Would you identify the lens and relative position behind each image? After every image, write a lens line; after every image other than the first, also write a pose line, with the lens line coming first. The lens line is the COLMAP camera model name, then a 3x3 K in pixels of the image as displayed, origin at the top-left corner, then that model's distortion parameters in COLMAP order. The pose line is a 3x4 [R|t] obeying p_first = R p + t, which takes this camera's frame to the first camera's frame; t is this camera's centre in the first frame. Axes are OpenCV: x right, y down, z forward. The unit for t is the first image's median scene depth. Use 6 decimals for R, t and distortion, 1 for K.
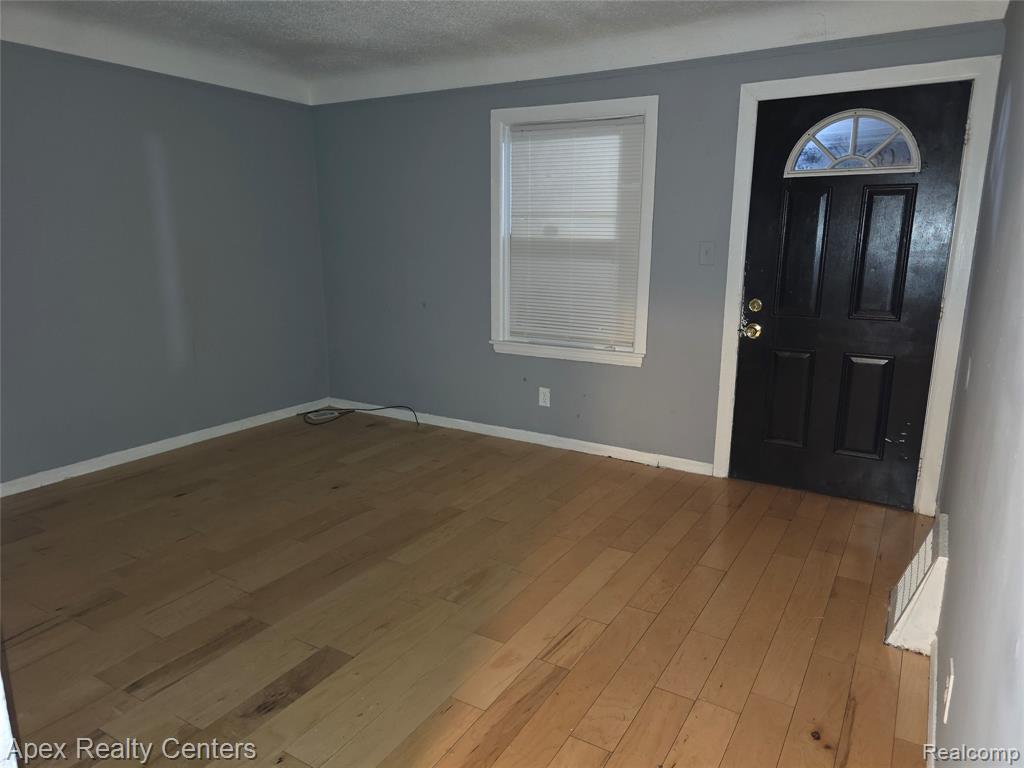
lens RADIAL K [[687.7, 0, 512.0], [0, 687.7, 384.0], [0, 0, 1]] dist [0.073606, -0.066564]
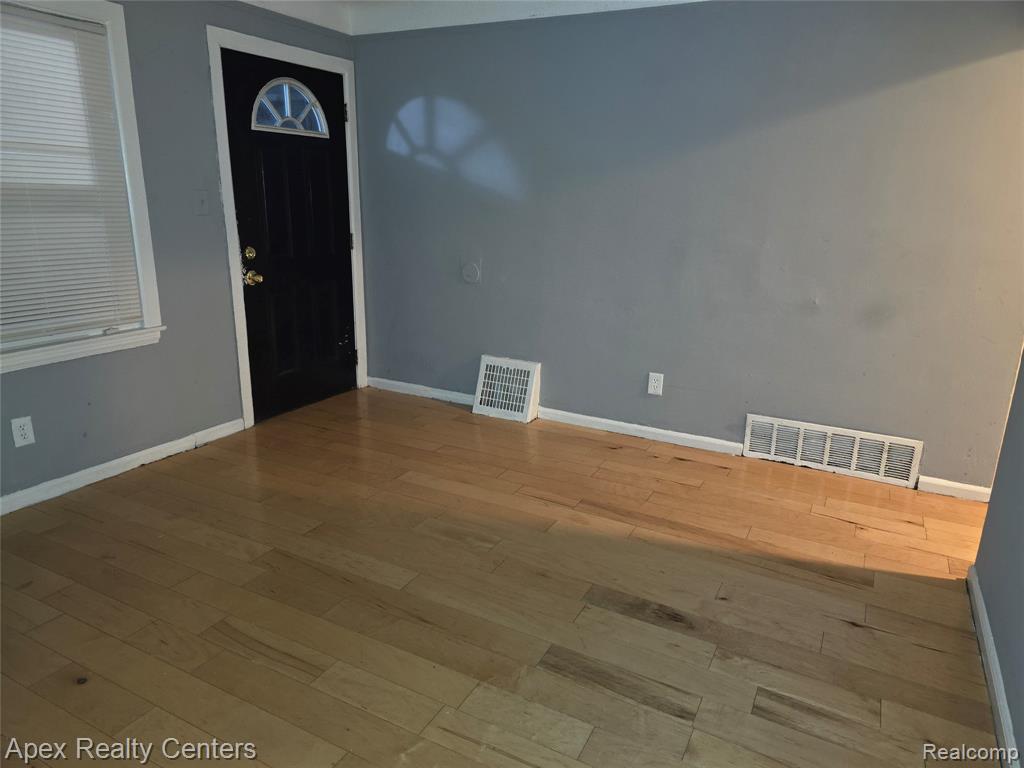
lens RADIAL K [[687.7, 0, 512.0], [0, 687.7, 384.0], [0, 0, 1]] dist [0.073606, -0.066564]
pose [[-0.056159, -0.274486, 0.959950, -0.783326], [0.191298, 0.940696, 0.280172, -0.156540], [-0.979924, 0.199371, -0.000320, 0.704577]]
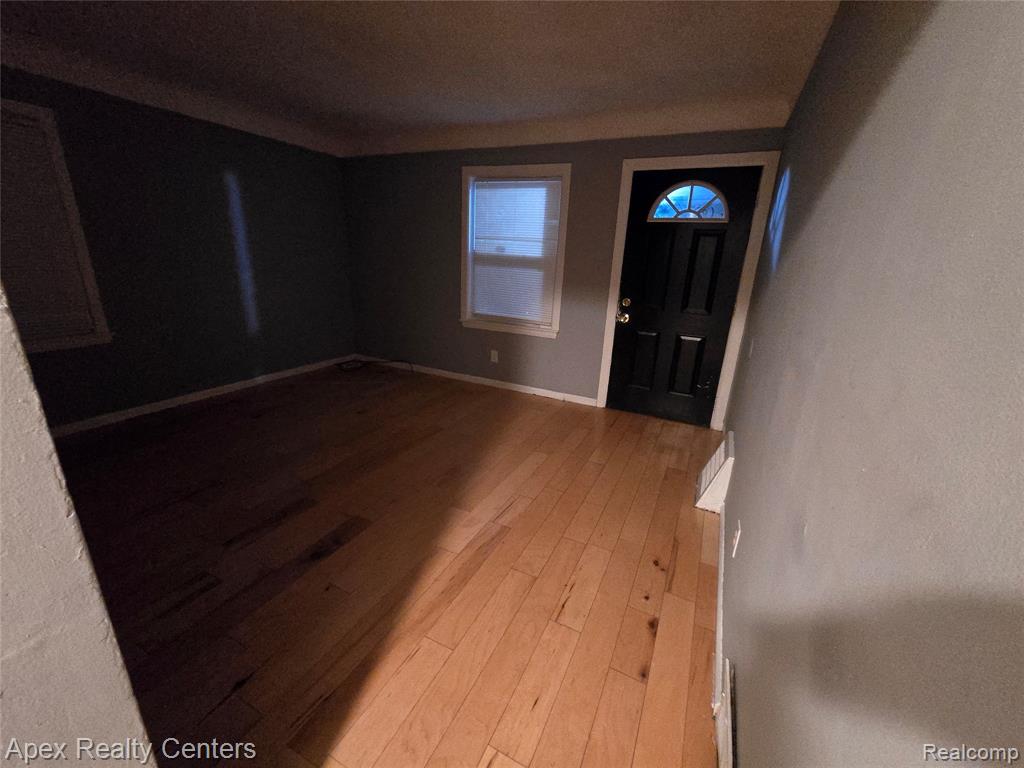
lens RADIAL K [[419.9, 0, 510.9], [0, 419.9, 387.1], [0, 0, 1]] dist [-0.001914, 0.000215]
pose [[0.995356, 0.010672, 0.095674, -0.008826], [-0.019893, 0.995187, 0.095958, -0.005700], [-0.094189, -0.097415, 0.990777, 0.041155]]
